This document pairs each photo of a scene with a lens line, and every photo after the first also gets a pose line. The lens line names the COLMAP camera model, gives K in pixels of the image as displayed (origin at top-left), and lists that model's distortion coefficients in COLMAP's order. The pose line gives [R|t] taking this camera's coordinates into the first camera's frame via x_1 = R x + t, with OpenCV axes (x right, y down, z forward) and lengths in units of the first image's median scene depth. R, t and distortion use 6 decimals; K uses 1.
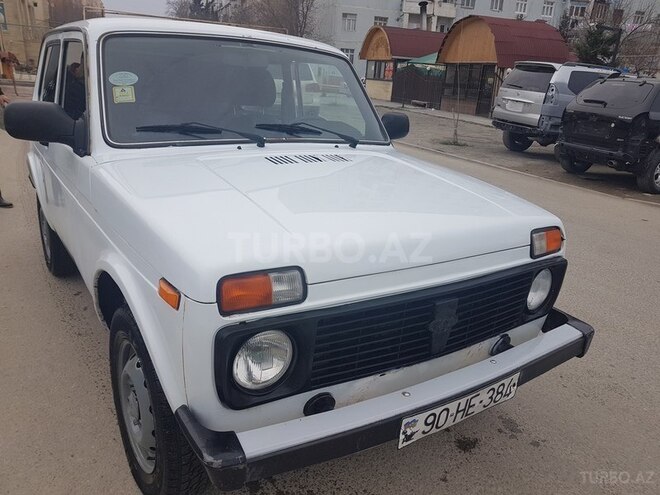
lens RADIAL K [[505.4, 0, 326.9], [0, 505.4, 251.6], [0, 0, 1]] dist [-0.008083, 0.007112]
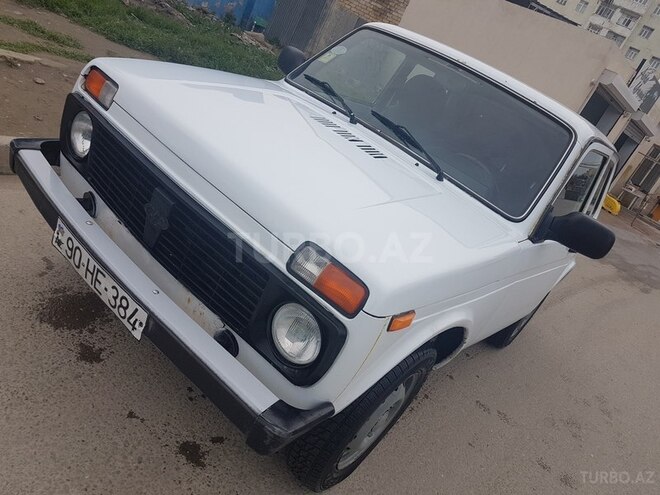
lens RADIAL K [[505.4, 0, 326.9], [0, 505.4, 251.6], [0, 0, 1]] dist [-0.008083, 0.007112]
pose [[0.316093, 0.450356, -0.835024, 0.606056], [-0.668269, 0.730439, 0.140981, -0.087083], [0.673425, 0.513457, 0.531846, 0.375722]]
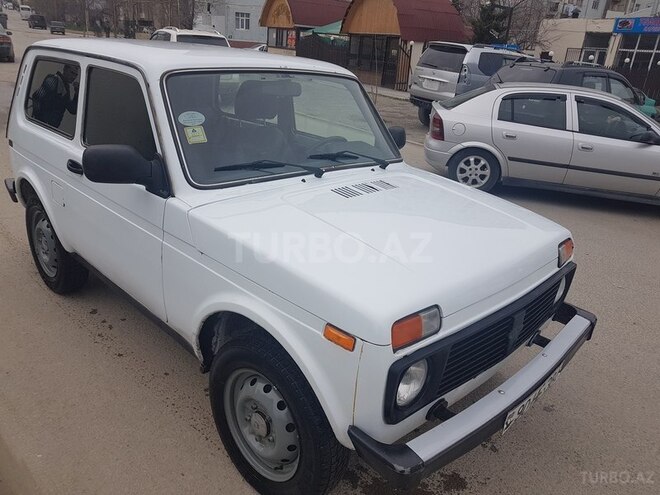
lens RADIAL K [[505.4, 0, 326.9], [0, 505.4, 251.6], [0, 0, 1]] dist [-0.008083, 0.007112]
pose [[0.980323, -0.063764, 0.186817, -0.229432], [0.051811, 0.996326, 0.068187, -0.083741], [-0.190479, -0.057166, 0.980025, -0.064444]]
